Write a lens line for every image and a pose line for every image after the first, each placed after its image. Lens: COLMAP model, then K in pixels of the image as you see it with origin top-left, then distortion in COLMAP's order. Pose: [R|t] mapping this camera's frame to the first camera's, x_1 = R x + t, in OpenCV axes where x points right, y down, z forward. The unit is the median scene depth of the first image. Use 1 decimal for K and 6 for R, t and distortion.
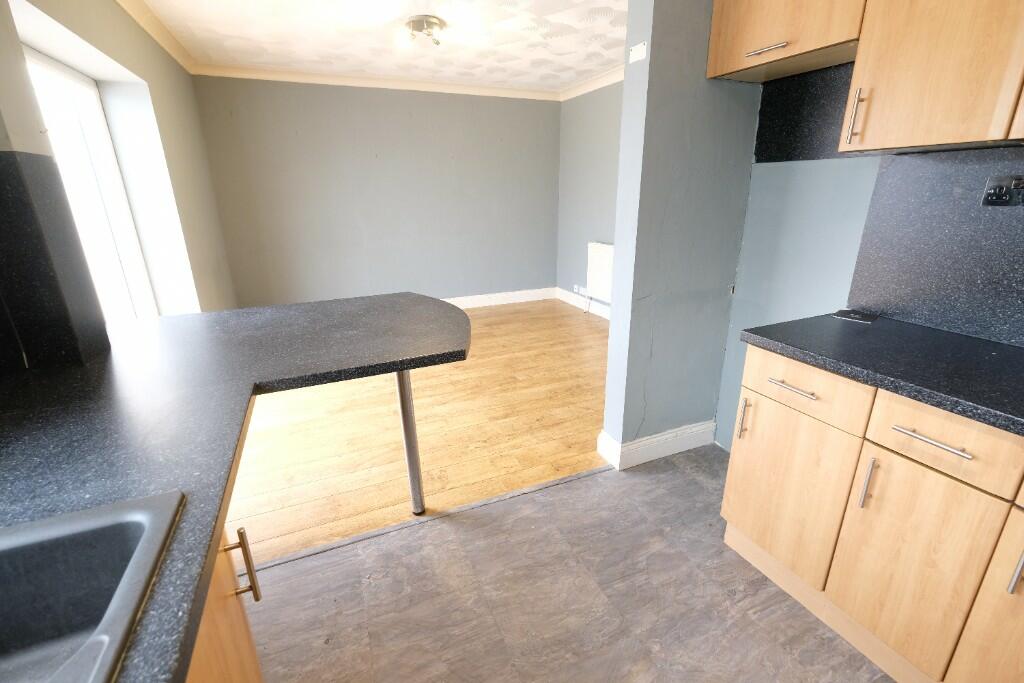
lens RADIAL K [[447.2, 0, 511.8], [0, 447.2, 335.2], [0, 0, 1]] dist [0.000875, -0.000145]
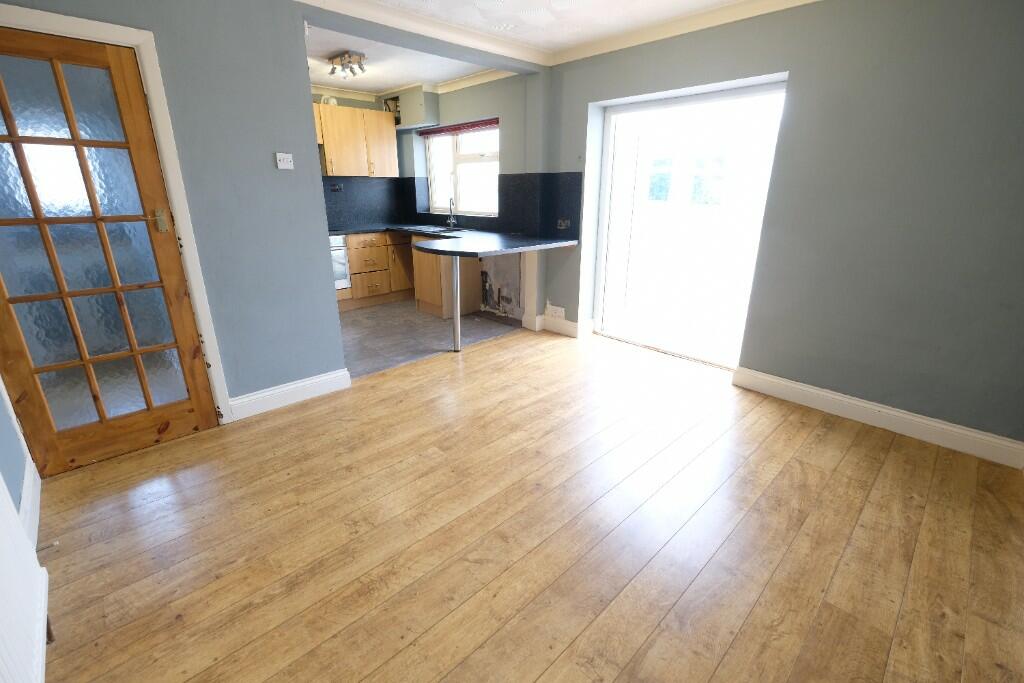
lens RADIAL K [[447.2, 0, 511.8], [0, 447.2, 335.2], [0, 0, 1]] dist [0.000875, -0.000145]
pose [[-0.938043, 0.120840, -0.324767, 0.131102], [-0.096792, 0.808549, 0.580414, -0.554920], [0.332727, 0.575888, -0.746757, 1.706895]]
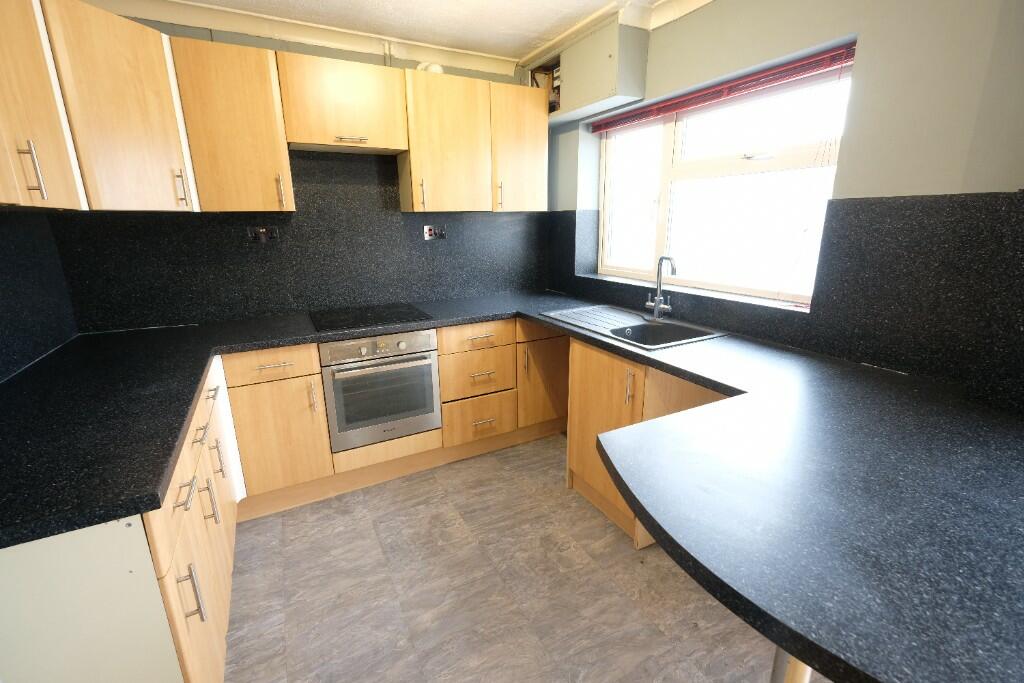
lens RADIAL K [[447.2, 0, 511.8], [0, 447.2, 335.2], [0, 0, 1]] dist [0.000875, -0.000145]
pose [[-0.996659, 0.043510, -0.069121, 0.044766], [-0.000635, 0.842138, 0.539261, -0.258982], [0.081673, 0.537504, -0.839297, 0.737983]]
